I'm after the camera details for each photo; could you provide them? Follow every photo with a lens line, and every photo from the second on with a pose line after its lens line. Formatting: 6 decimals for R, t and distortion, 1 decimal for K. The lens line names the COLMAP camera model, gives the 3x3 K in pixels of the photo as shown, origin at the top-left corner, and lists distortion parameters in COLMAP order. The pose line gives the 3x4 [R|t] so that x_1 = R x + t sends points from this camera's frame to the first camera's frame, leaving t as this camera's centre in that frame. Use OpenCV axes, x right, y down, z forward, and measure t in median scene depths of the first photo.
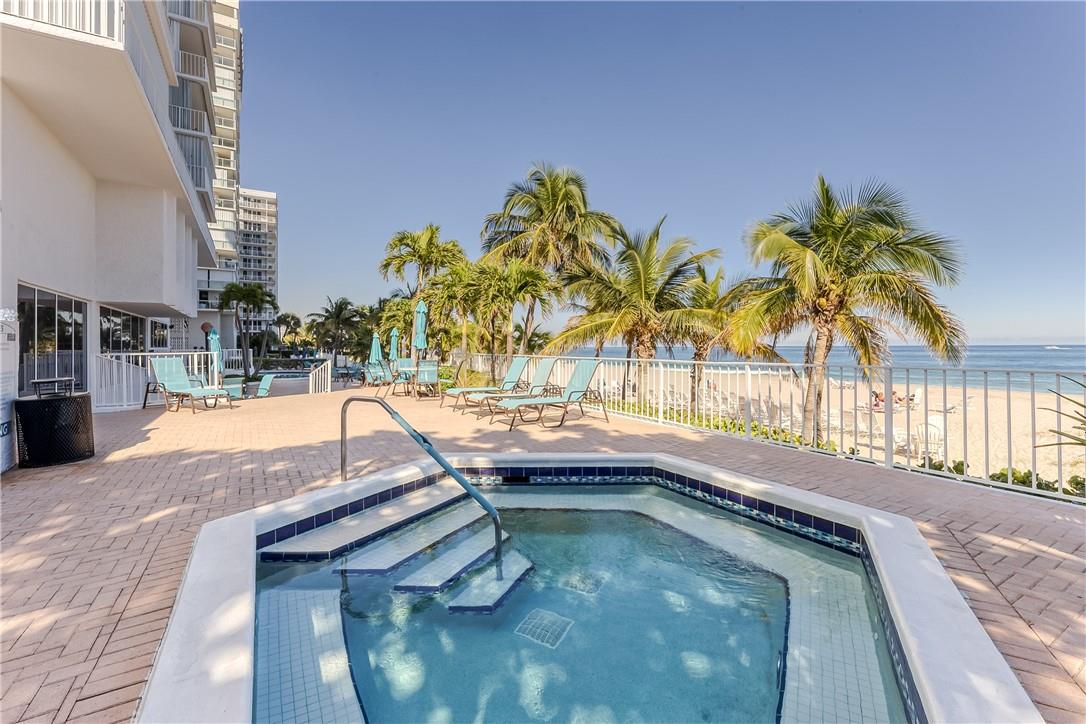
lens RADIAL K [[475.9, 0, 545.6], [0, 475.9, 341.3], [0, 0, 1]] dist [0.000937, 0.000135]
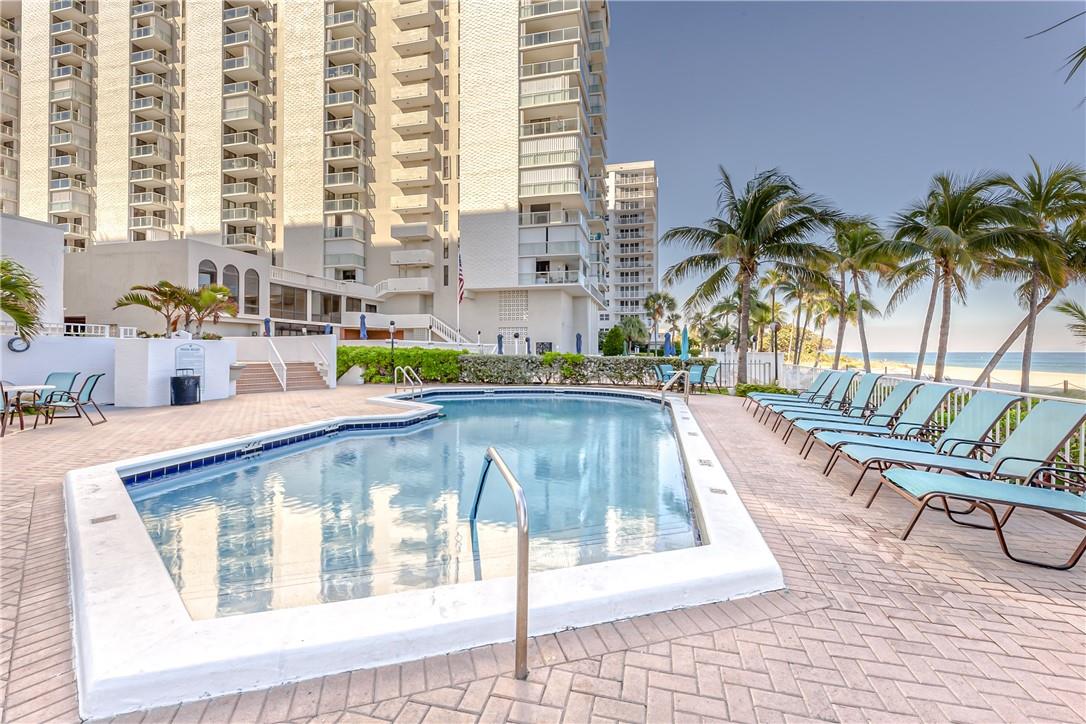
lens RADIAL K [[454.4, 0, 538.9], [0, 454.4, 346.1], [0, 0, 1]] dist [0.001130, 0.000063]
pose [[0.698374, -0.002256, -0.715729, -0.288074], [0.002039, 0.999997, -0.001163, 0.025458], [0.715730, -0.000648, 0.698377, 0.620477]]
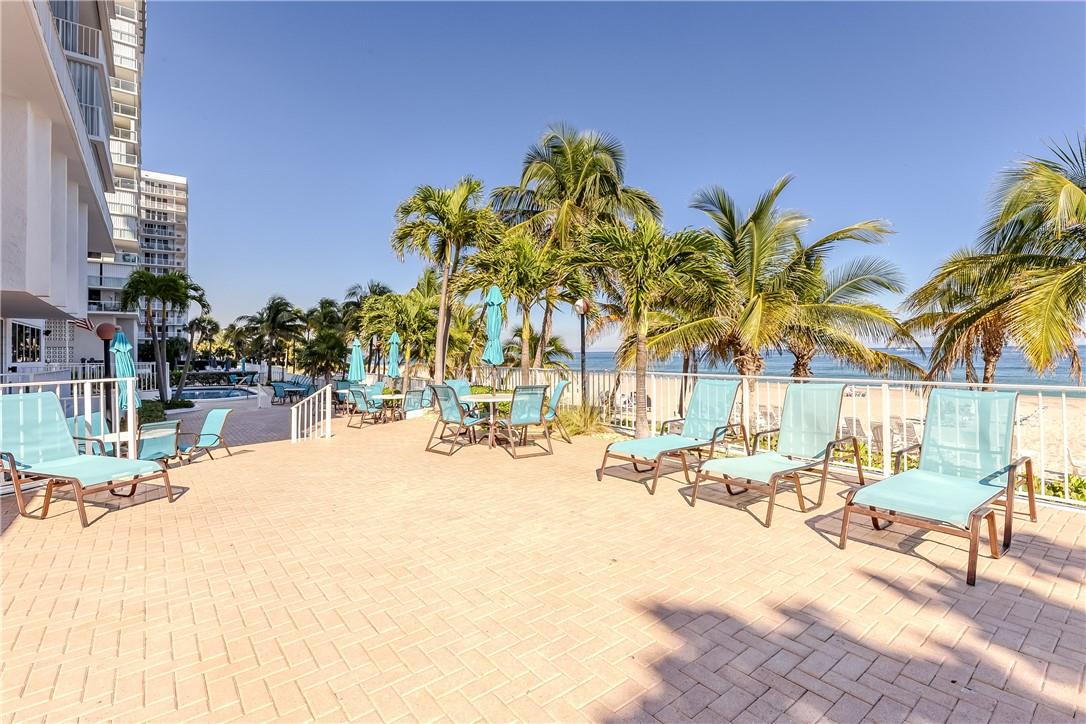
lens RADIAL K [[495.6, 0, 542.7], [0, 495.6, 342.5], [0, 0, 1]] dist [-0.000940, -0.000034]
pose [[0.993436, -0.006017, 0.114231, -0.063655], [0.007137, 0.999930, -0.009392, -0.001529], [-0.114166, 0.010146, 0.993410, 0.085319]]
